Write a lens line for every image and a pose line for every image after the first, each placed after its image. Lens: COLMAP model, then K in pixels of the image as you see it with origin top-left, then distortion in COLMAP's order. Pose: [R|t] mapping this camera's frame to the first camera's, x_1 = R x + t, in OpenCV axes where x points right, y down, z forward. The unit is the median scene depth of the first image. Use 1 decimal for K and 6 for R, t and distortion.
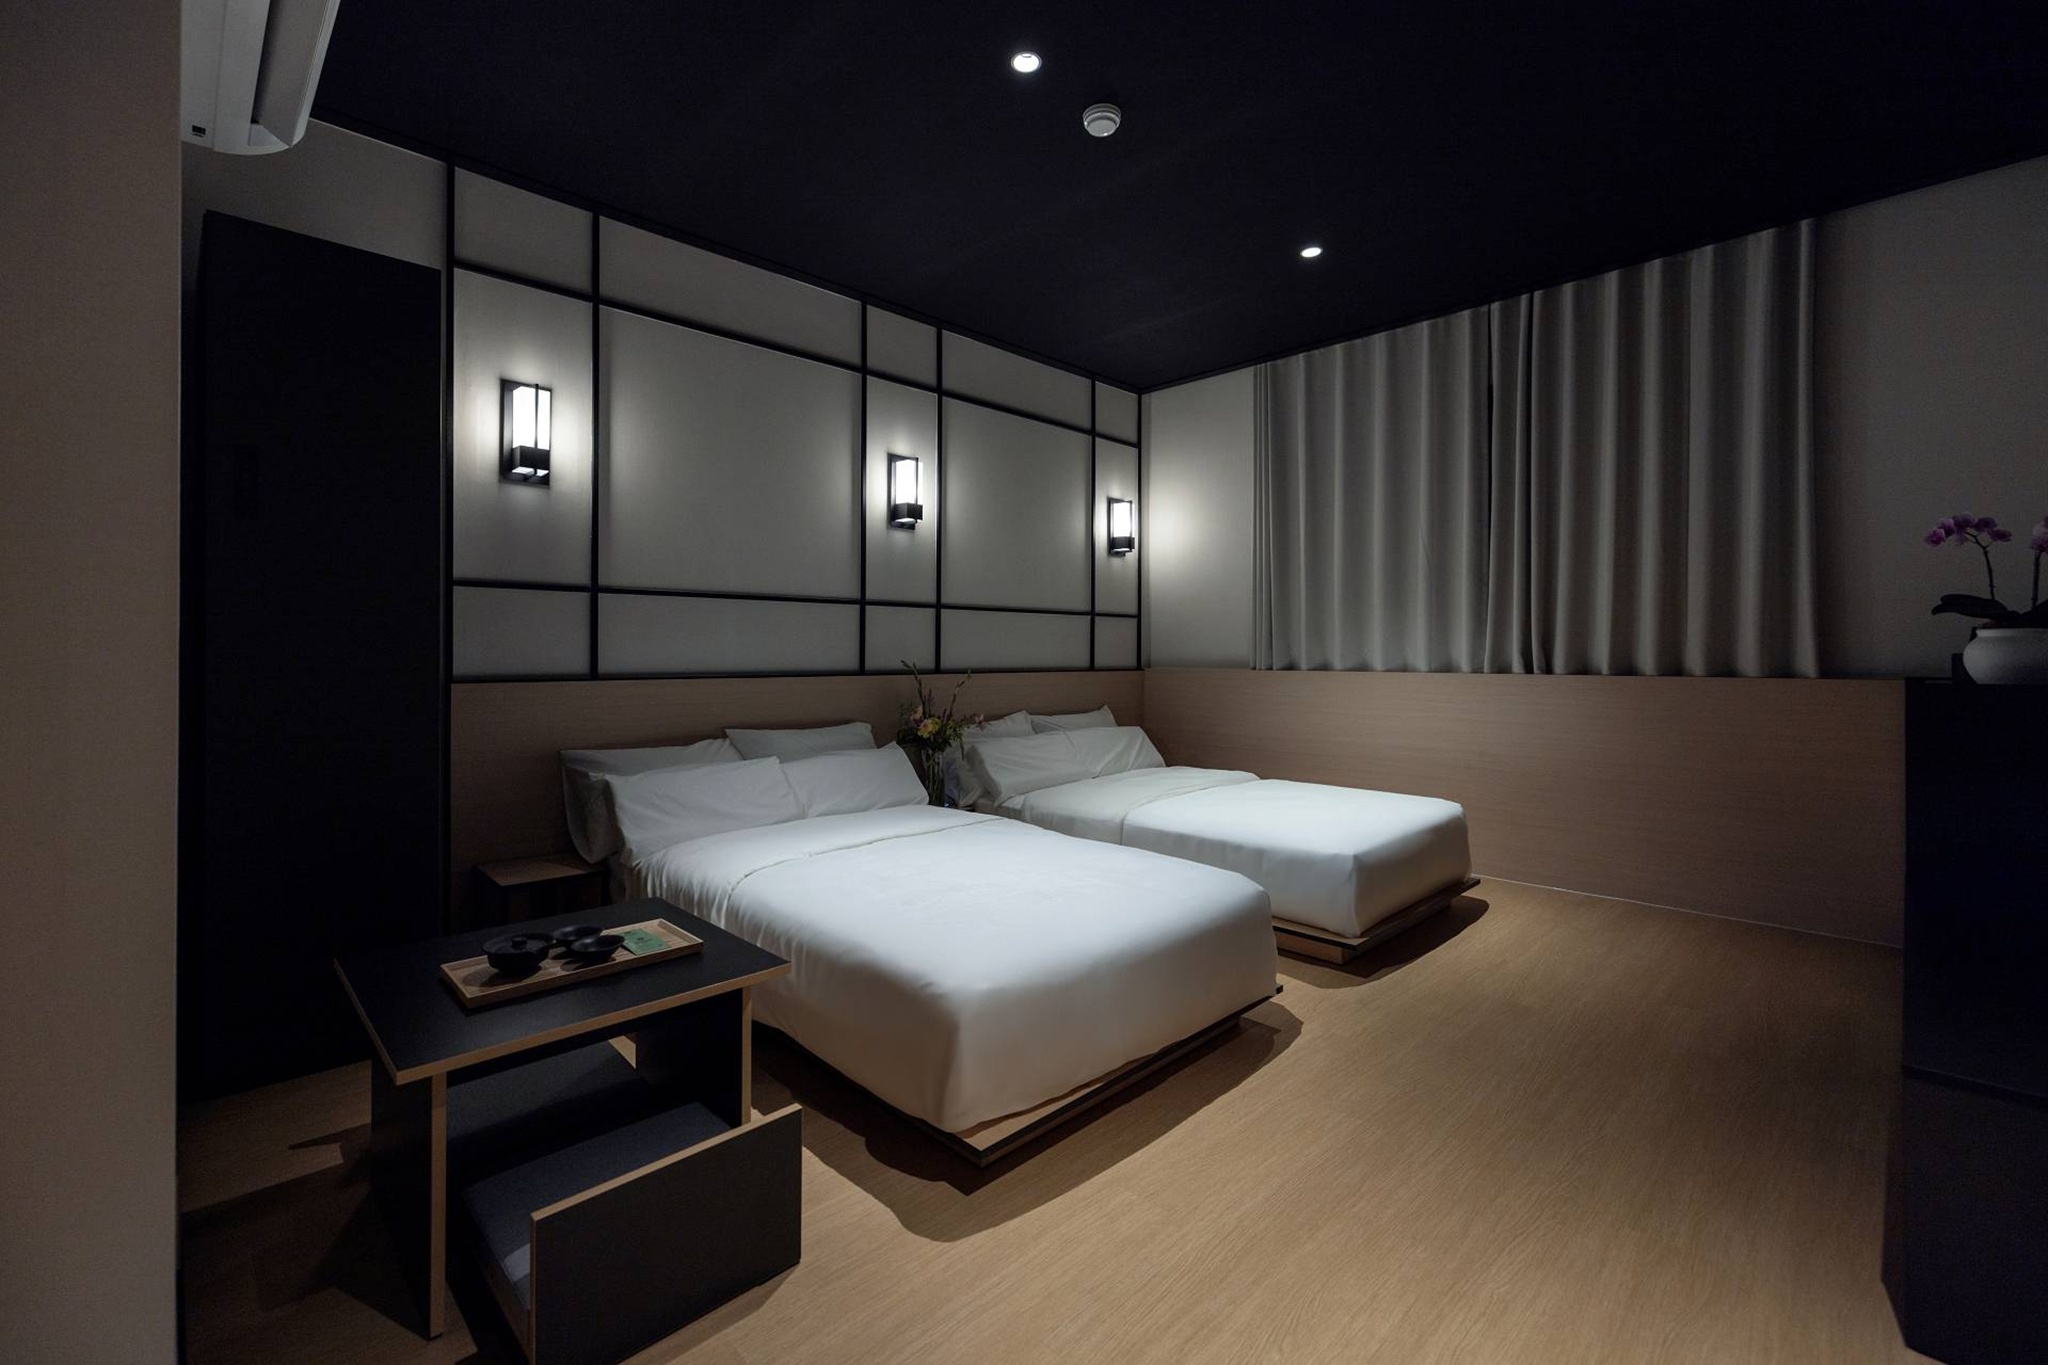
lens RADIAL K [[864.4, 0, 1010.8], [0, 864.4, 664.1], [0, 0, 1]] dist [-0.000824, 0.000035]
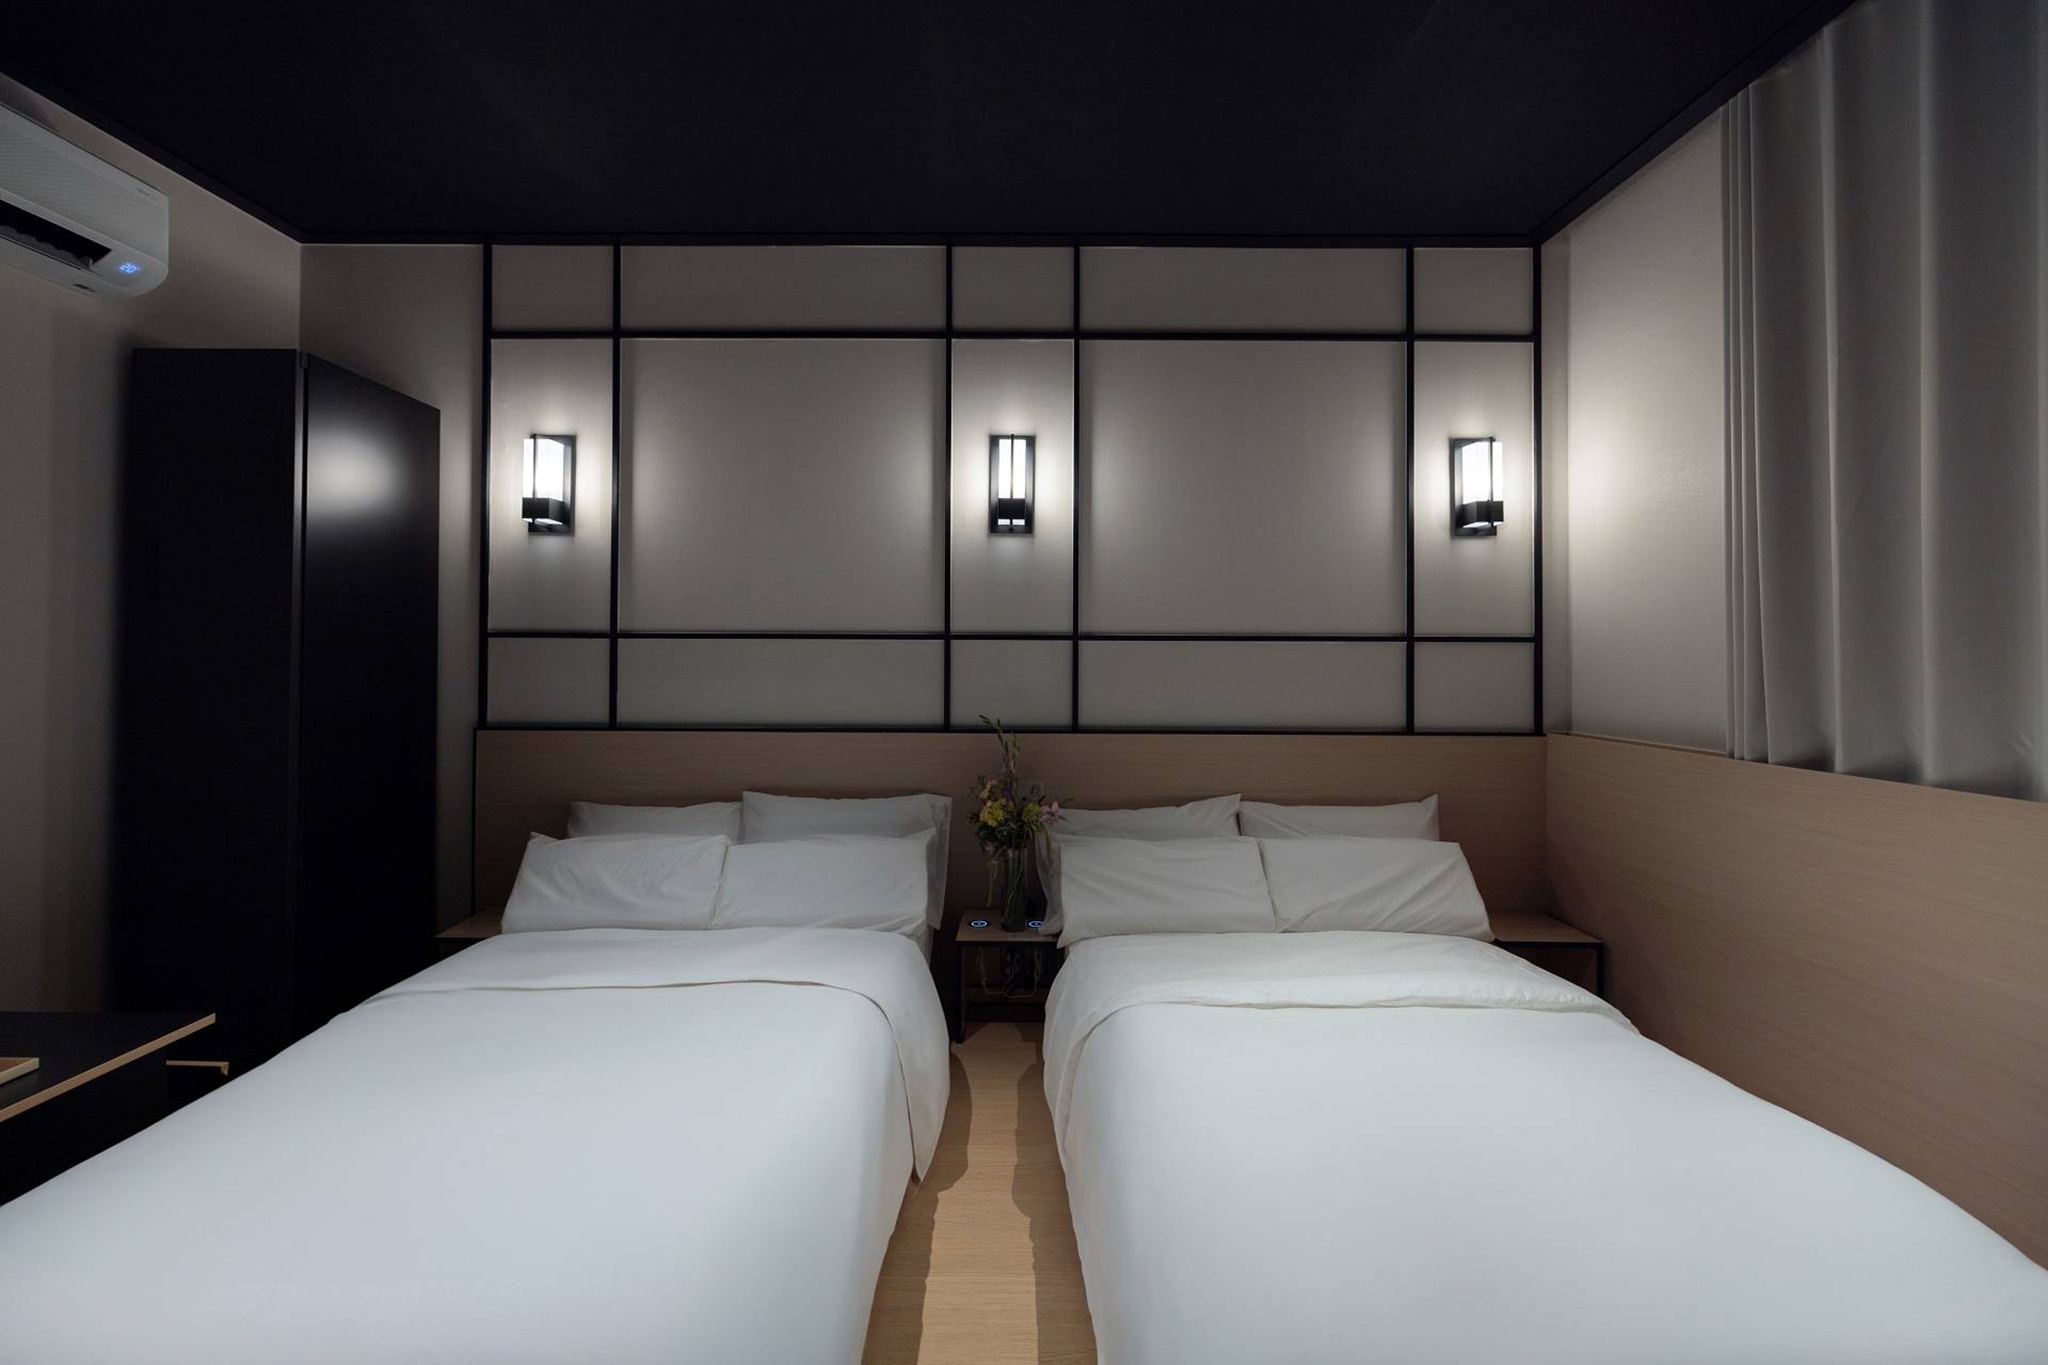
lens RADIAL K [[964.7, 0, 1024.0], [0, 964.7, 682.5], [0, 0, 1]] dist [-0.001146, -0.000105]
pose [[0.720187, -0.013209, -0.693654, 0.429845], [-0.012842, 0.999394, -0.032364, -0.003828], [0.693661, 0.032216, 0.719581, 0.407961]]
